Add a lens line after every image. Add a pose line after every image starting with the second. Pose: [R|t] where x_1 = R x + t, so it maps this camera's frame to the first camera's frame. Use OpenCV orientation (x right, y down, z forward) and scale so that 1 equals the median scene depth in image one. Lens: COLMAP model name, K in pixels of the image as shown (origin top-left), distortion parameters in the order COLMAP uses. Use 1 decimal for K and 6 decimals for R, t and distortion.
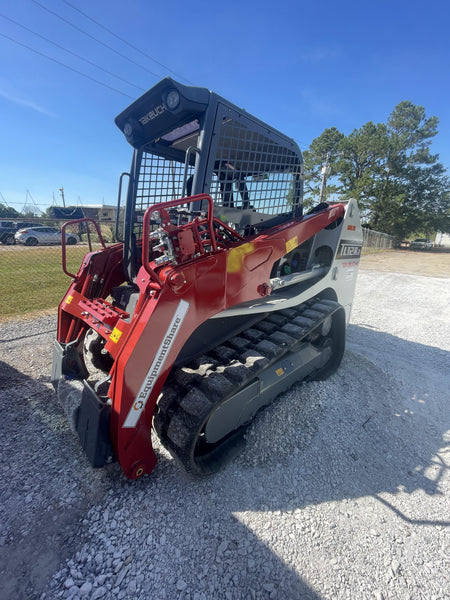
lens RADIAL K [[243.2, 0, 225.0], [0, 243.2, 300.0], [0, 0, 1]] dist [0.001345, 0.000048]
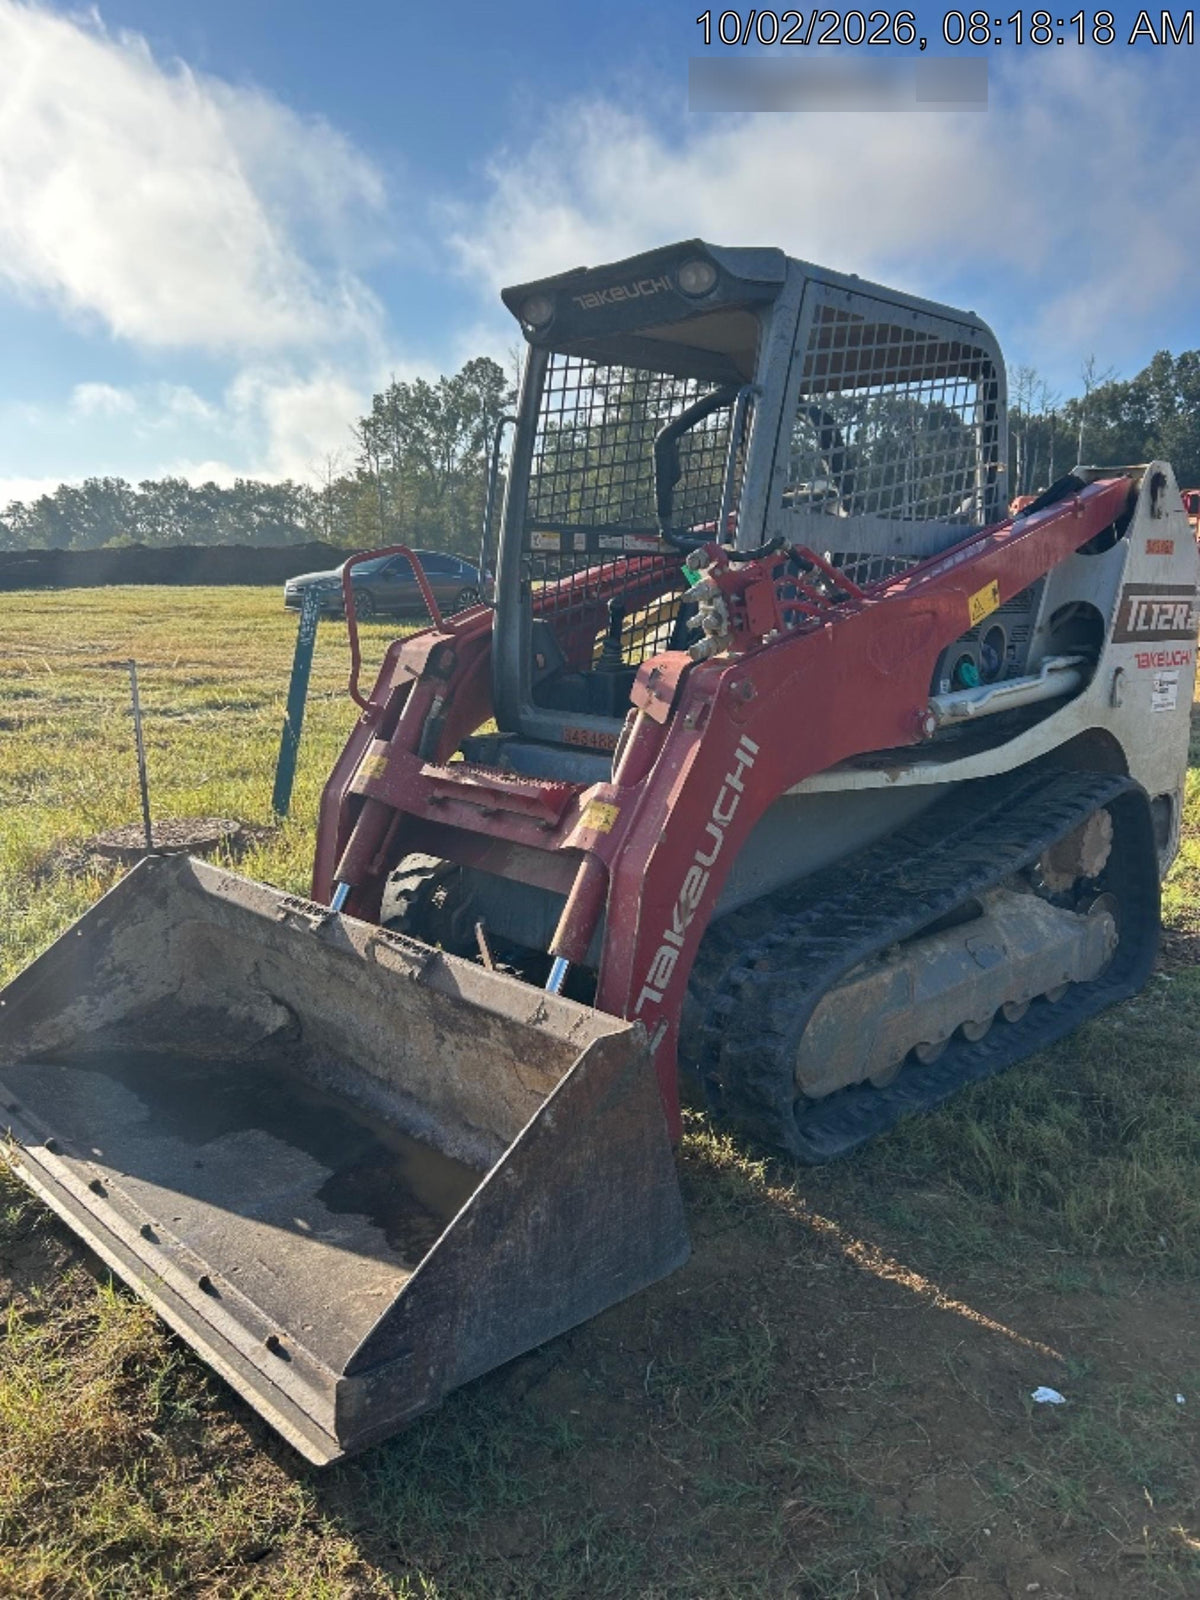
lens RADIAL K [[1223.1, 0, 571.9], [0, 1223.1, 806.9], [0, 0, 1]] dist [0.038132, -0.082289]
pose [[0.999484, -0.017385, -0.027027, -0.264677], [0.015806, 0.998217, -0.057558, 0.154773], [0.027979, 0.057101, 0.997976, -0.746260]]
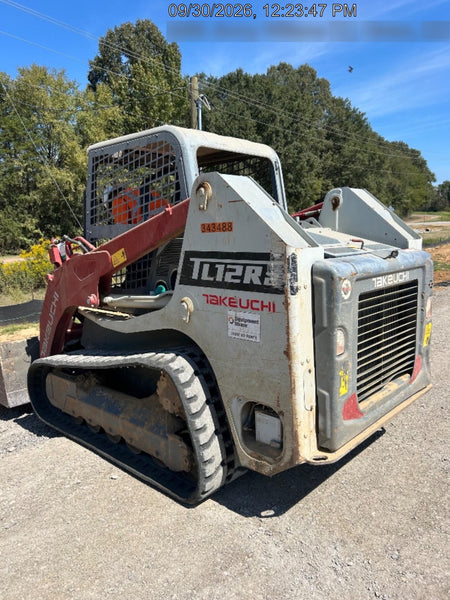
lens RADIAL K [[456.9, 0, 225.0], [0, 456.9, 300.0], [0, 0, 1]] dist [0.054711, -0.083237]
pose [[0.034490, 0.109835, -0.993351, 1.693201], [-0.215741, 0.971326, 0.099909, -0.287832], [0.975841, 0.210861, 0.057197, 1.148802]]
